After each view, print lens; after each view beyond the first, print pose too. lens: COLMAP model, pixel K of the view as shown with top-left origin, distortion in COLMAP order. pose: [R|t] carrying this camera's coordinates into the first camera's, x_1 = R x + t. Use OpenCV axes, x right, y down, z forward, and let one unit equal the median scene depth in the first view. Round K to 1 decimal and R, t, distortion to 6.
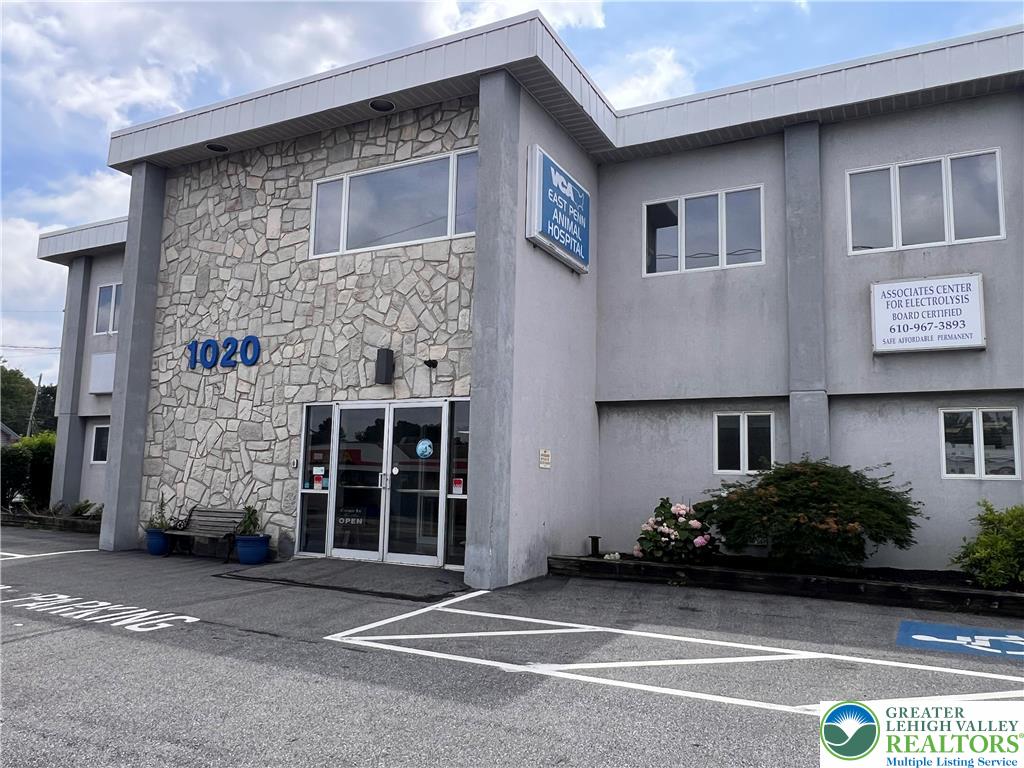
lens RADIAL K [[753.4, 0, 506.1], [0, 753.4, 392.9], [0, 0, 1]] dist [0.004213, 0.003477]
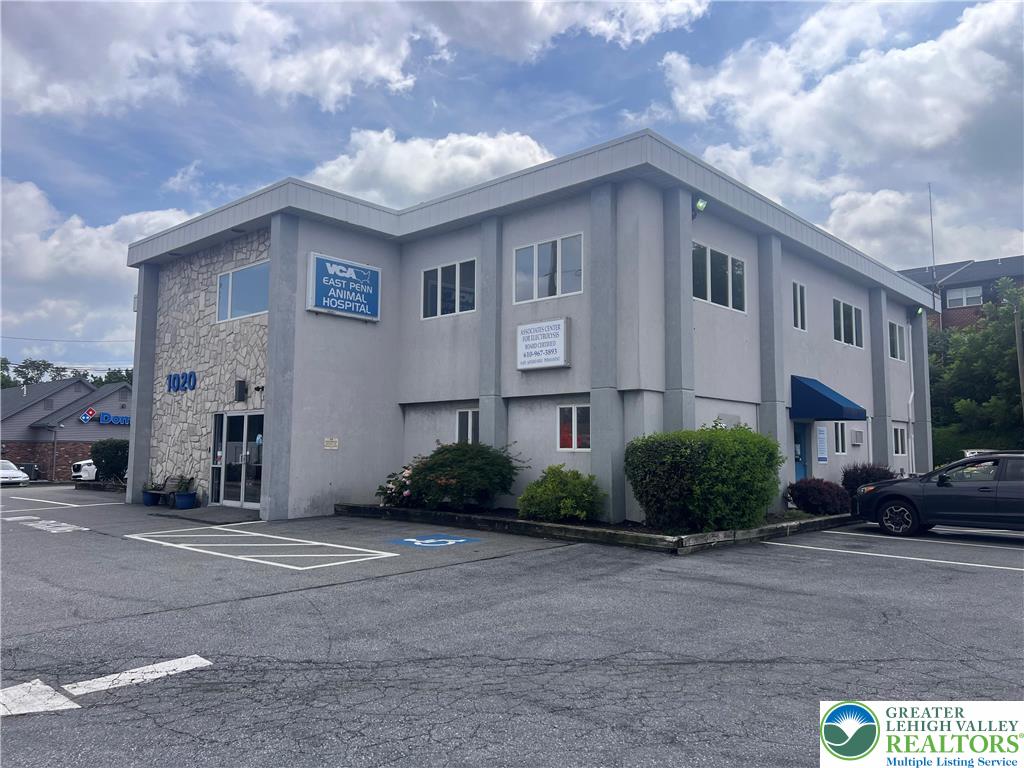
lens RADIAL K [[751.2, 0, 512.0], [0, 751.2, 384.0], [0, 0, 1]] dist [0.119890, -0.230095]
pose [[0.966699, -0.039636, -0.252828, 0.829345], [0.045022, 0.998865, 0.015550, -0.047677], [0.251925, -0.026415, 0.967386, -0.466948]]
